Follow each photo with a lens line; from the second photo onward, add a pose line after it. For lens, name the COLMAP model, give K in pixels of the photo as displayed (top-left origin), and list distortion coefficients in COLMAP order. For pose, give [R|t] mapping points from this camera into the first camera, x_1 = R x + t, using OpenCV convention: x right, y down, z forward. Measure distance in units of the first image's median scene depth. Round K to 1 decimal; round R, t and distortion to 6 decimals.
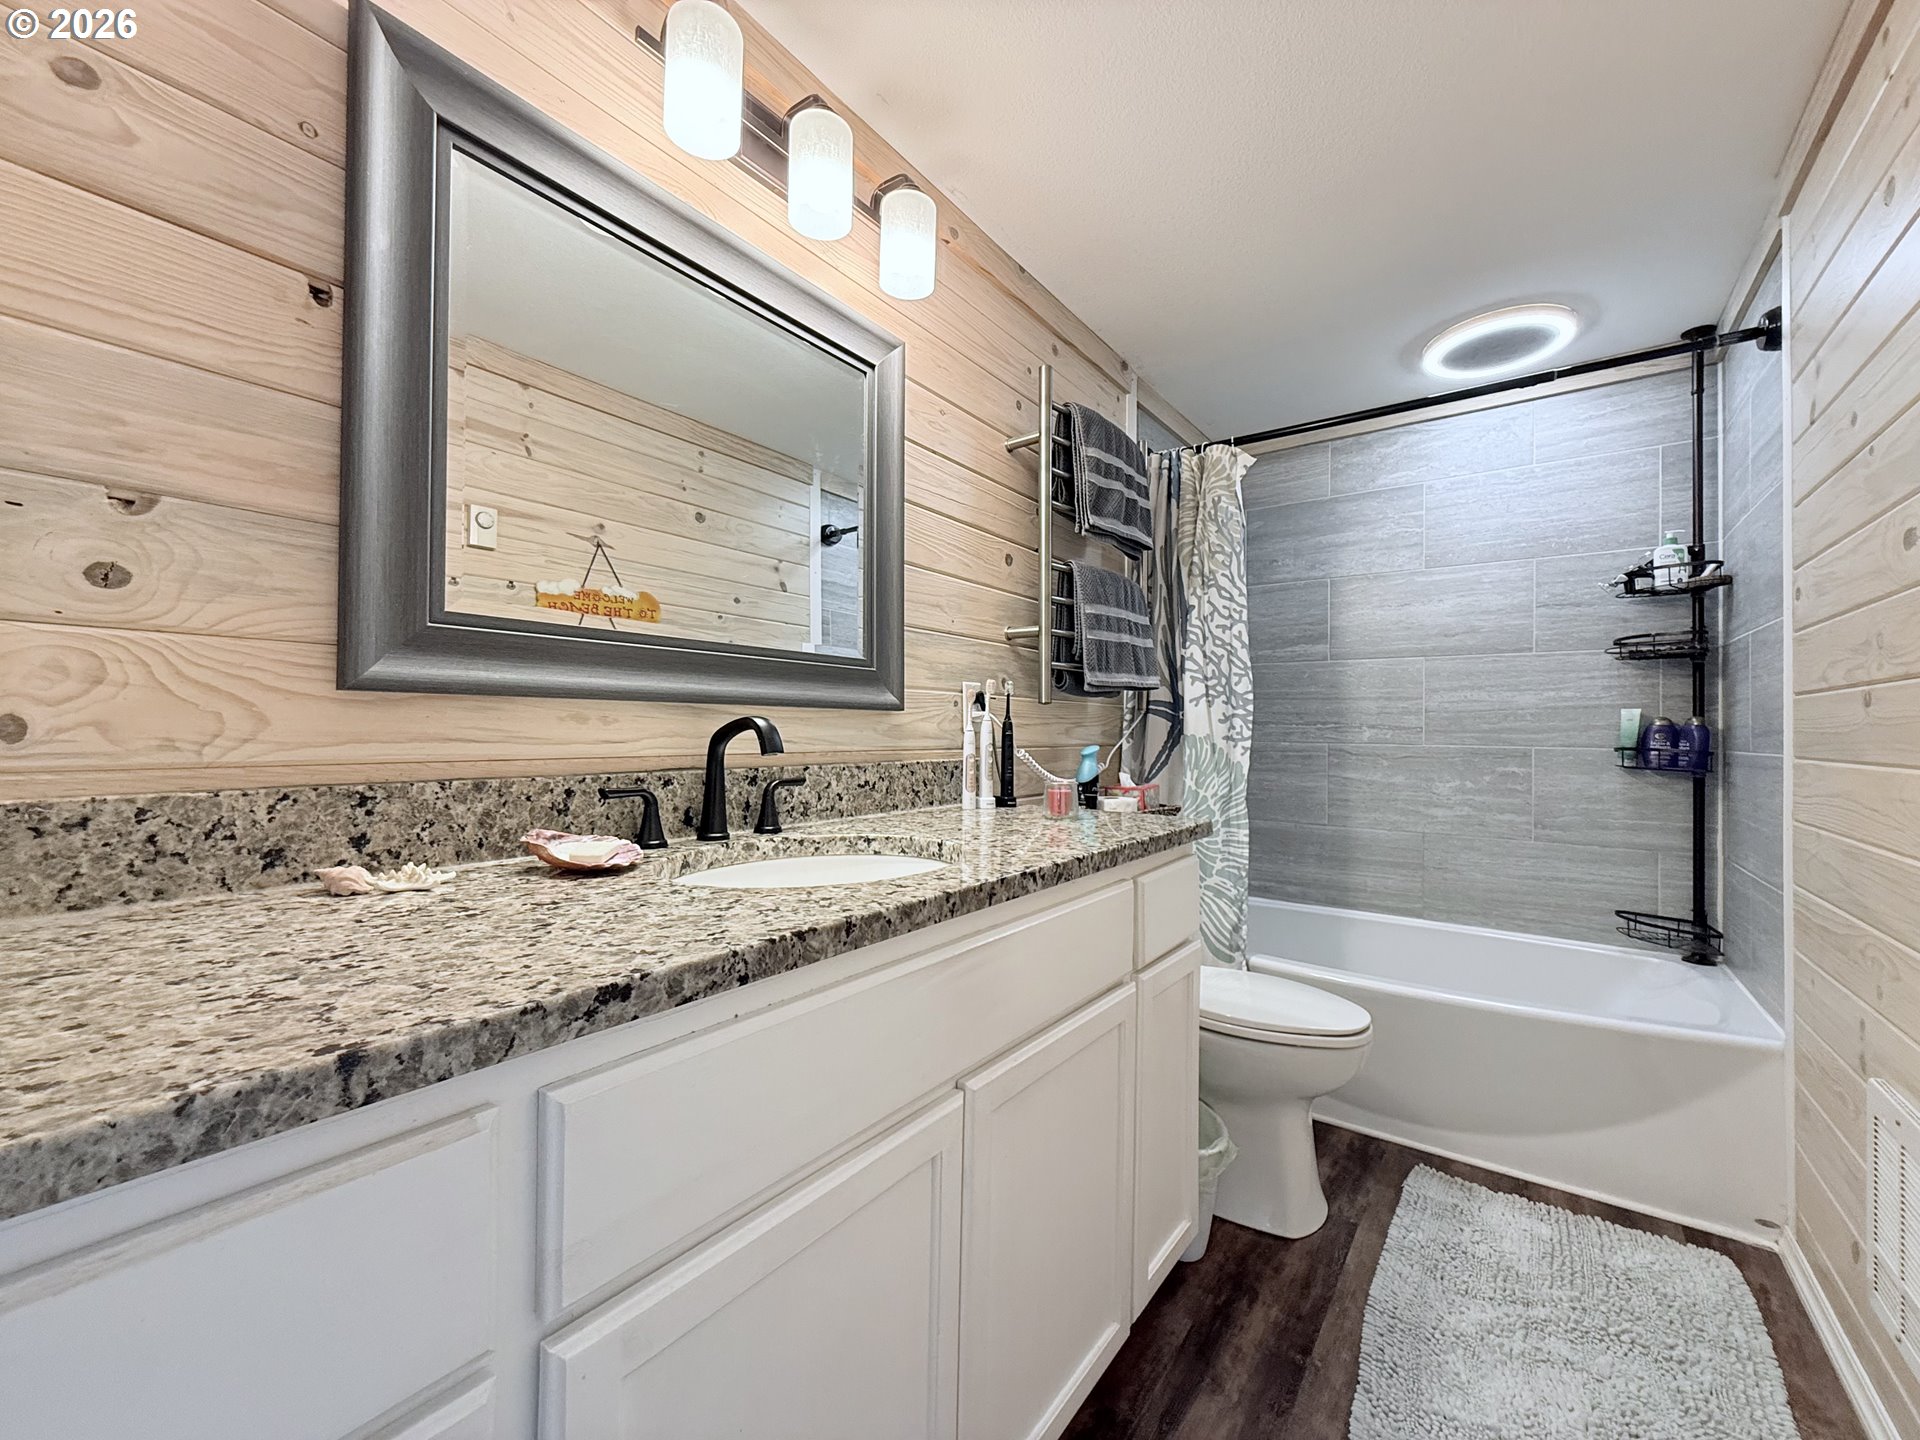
lens RADIAL K [[749.0, 0, 959.5], [0, 749.0, 723.4], [0, 0, 1]] dist [-0.001218, -0.000056]
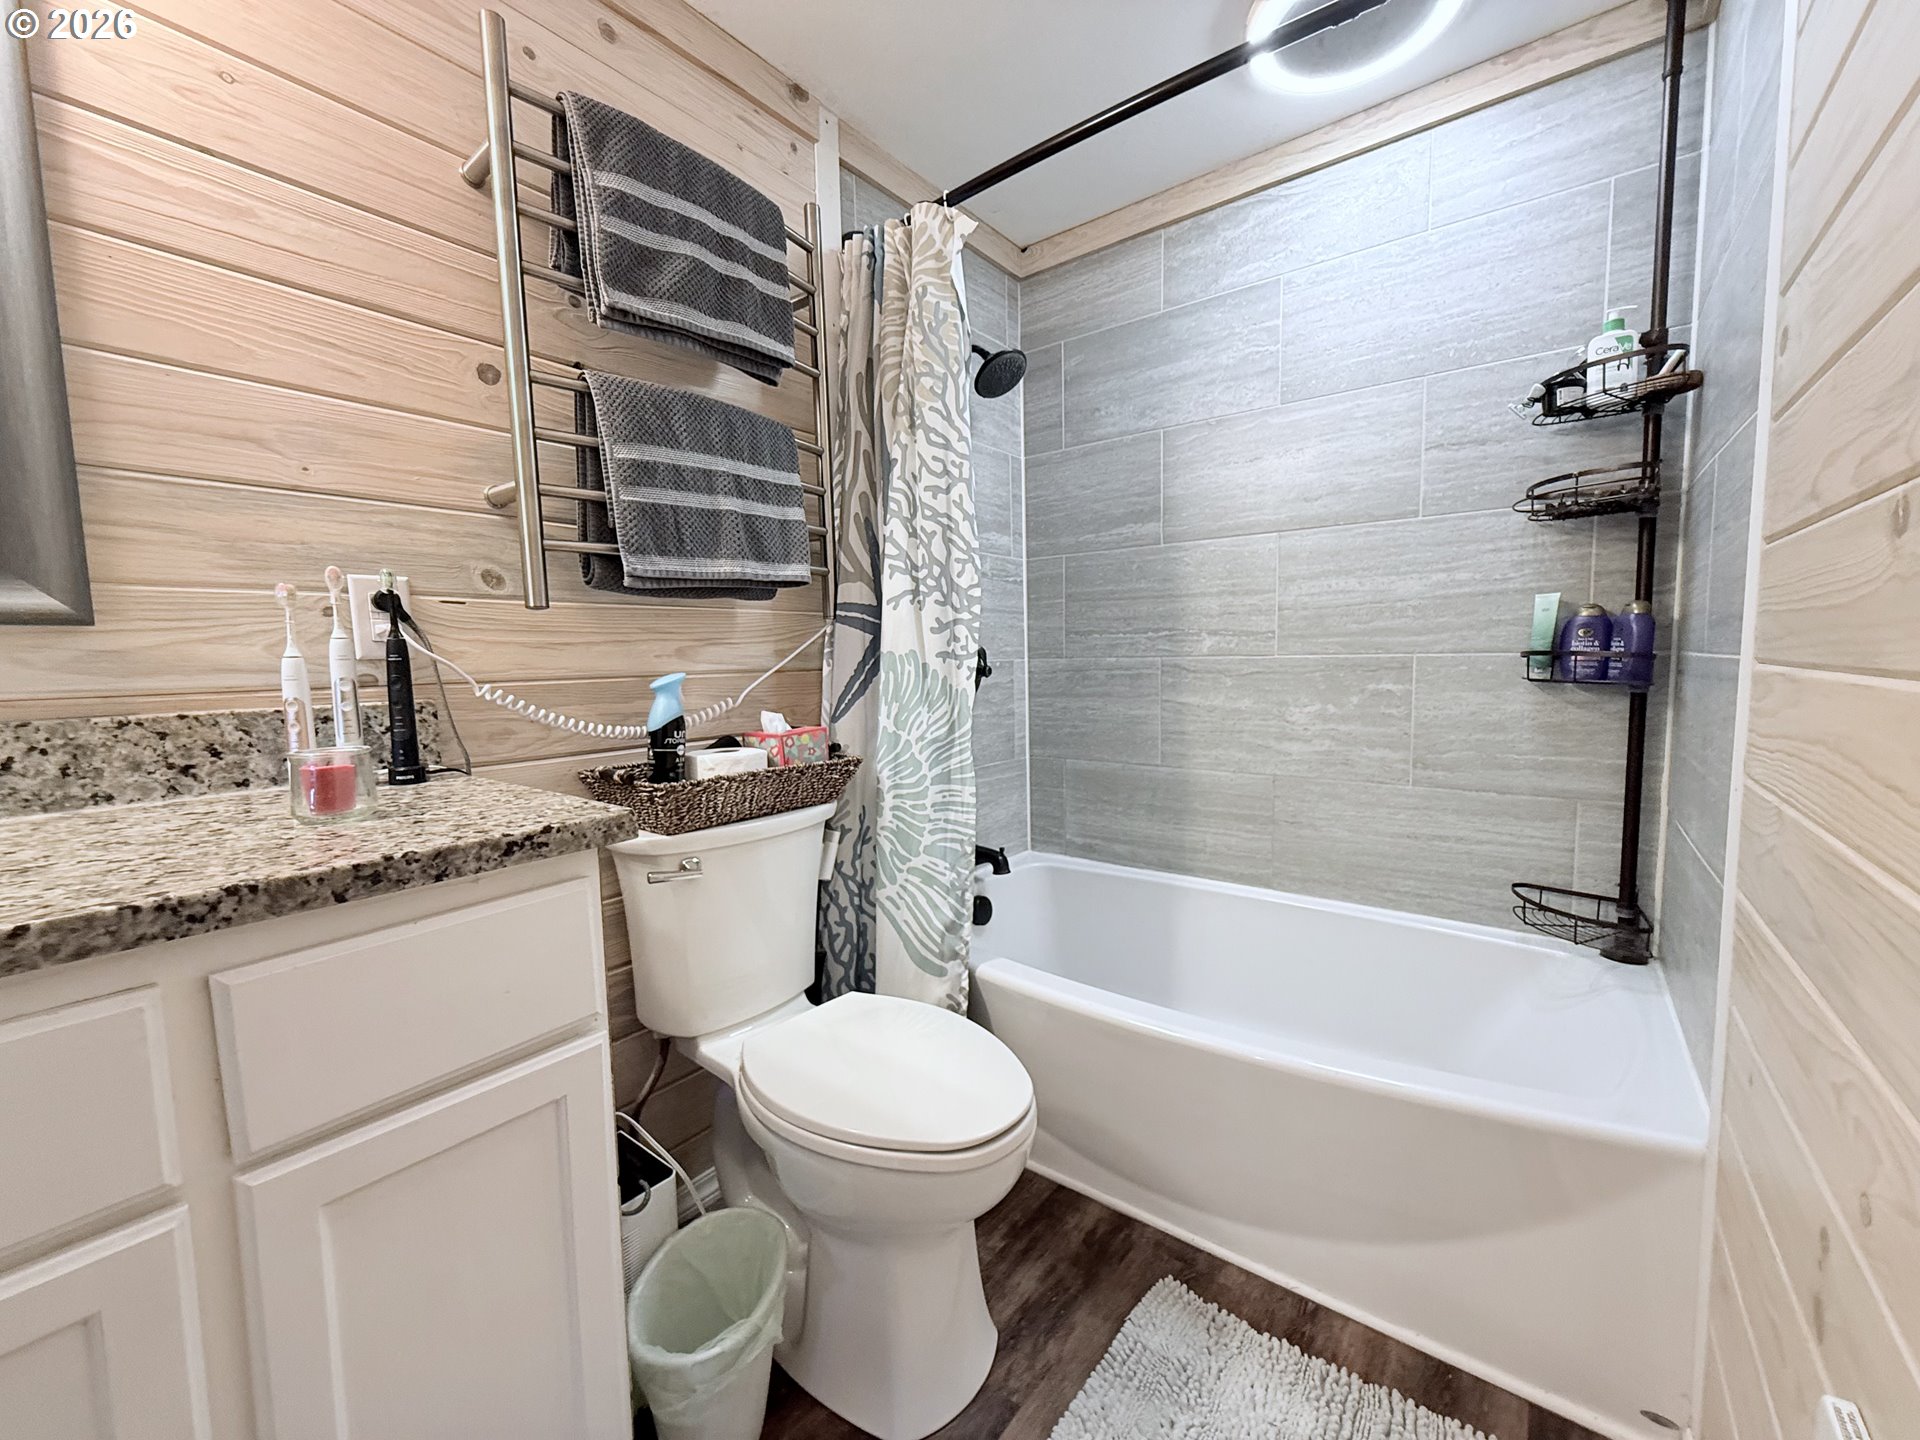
lens RADIAL K [[749.0, 0, 961.6], [0, 749.0, 720.0], [0, 0, 1]] dist [-0.001218, -0.000056]
pose [[0.999415, -0.028717, -0.018600, 0.381446], [0.030397, 0.994779, 0.097419, 0.012541], [0.015706, -0.097927, 0.995070, 0.310442]]
